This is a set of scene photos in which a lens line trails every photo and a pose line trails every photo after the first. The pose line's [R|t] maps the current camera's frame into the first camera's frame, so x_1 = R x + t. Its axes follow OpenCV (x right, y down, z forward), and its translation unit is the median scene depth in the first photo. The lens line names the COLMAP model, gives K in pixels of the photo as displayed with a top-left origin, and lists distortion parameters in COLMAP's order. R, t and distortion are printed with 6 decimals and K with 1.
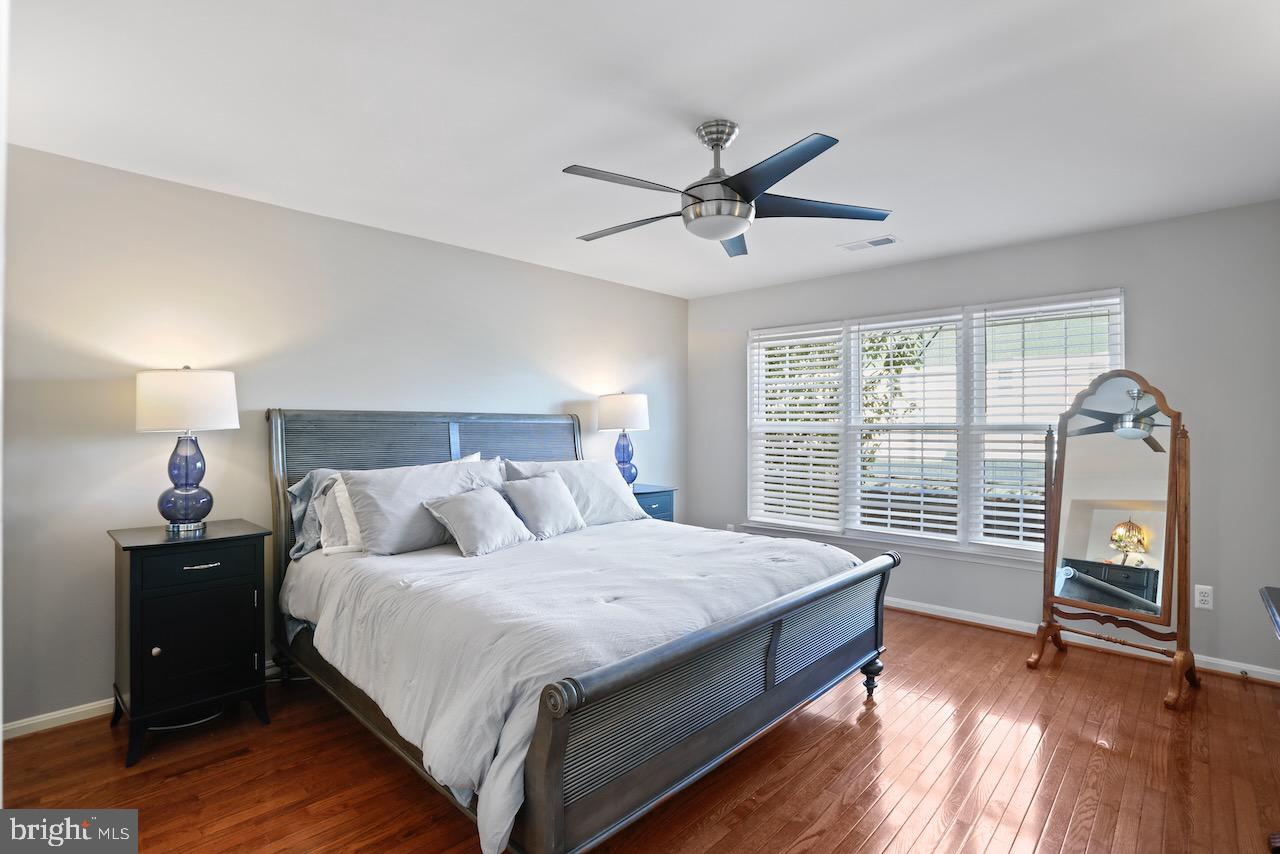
lens RADIAL K [[588.4, 0, 636.9], [0, 588.4, 424.2], [0, 0, 1]] dist [-0.029988, 0.000158]
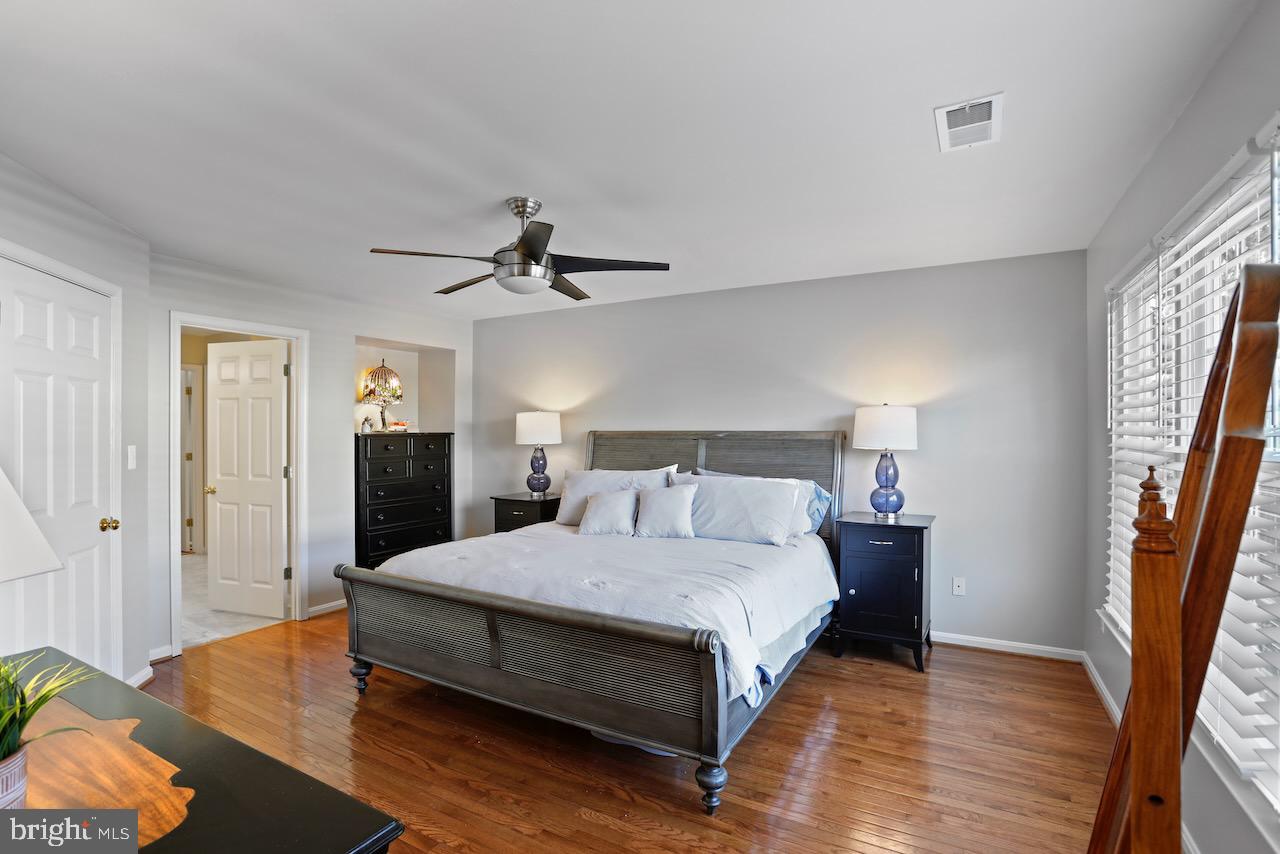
lens RADIAL K [[588.4, 0, 640.2], [0, 588.4, 432.3], [0, 0, 1]] dist [-0.029988, 0.000158]
pose [[0.286284, -0.003681, -0.958138, 1.171303], [0.002008, 0.999993, -0.003242, -0.019774], [0.958143, -0.000996, 0.286289, 0.751887]]
